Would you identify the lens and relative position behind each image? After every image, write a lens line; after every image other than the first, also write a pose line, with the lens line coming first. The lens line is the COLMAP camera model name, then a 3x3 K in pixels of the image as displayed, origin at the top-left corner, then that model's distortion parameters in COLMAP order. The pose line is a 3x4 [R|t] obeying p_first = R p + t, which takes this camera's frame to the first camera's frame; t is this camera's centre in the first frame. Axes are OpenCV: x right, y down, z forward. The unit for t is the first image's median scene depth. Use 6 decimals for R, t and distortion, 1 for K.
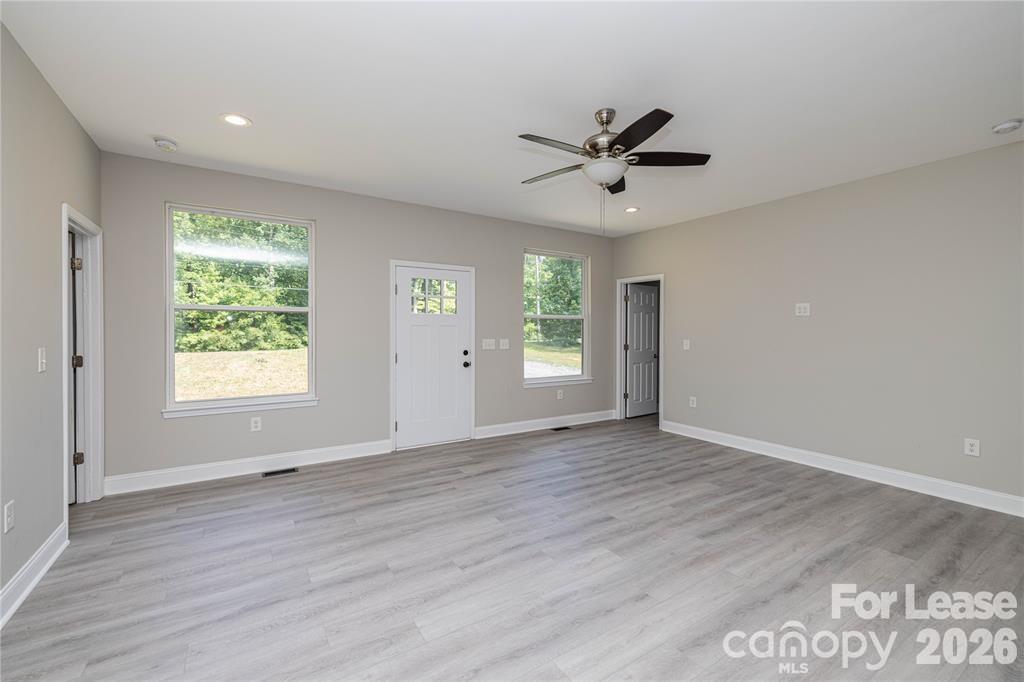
lens RADIAL K [[428.0, 0, 511.7], [0, 428.0, 334.2], [0, 0, 1]] dist [0.001907, 0.000396]
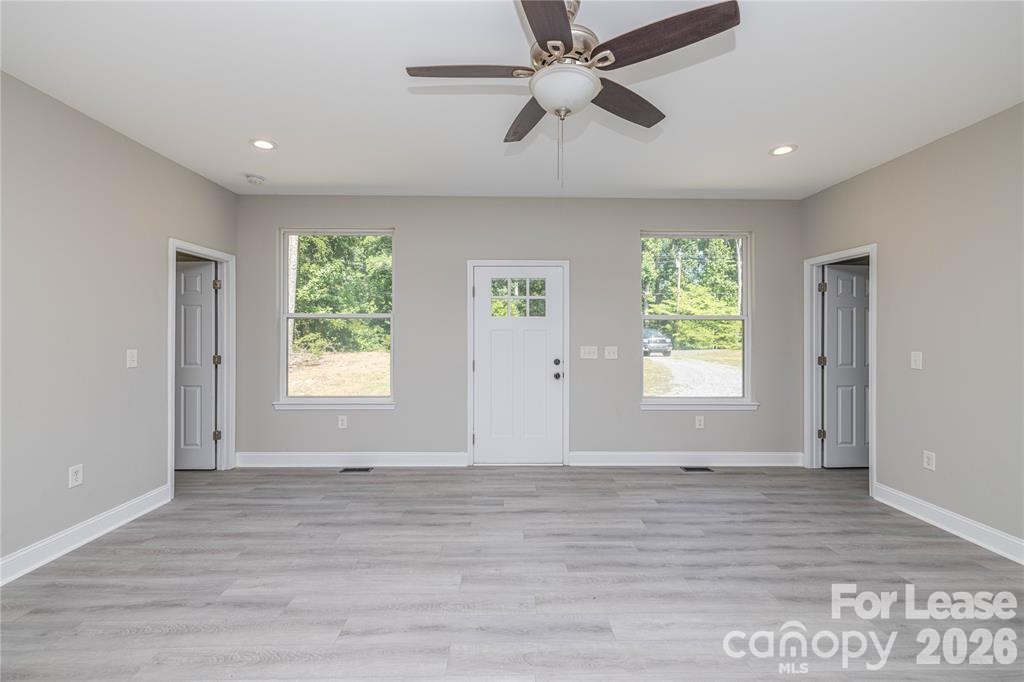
lens RADIAL K [[435.0, 0, 510.9], [0, 435.0, 335.0], [0, 0, 1]] dist [0.001716, 0.000332]
pose [[0.850396, -0.000930, -0.526142, 0.334068], [-0.003862, 0.999960, -0.008009, -0.003916], [0.526129, 0.008843, 0.850359, 0.269717]]
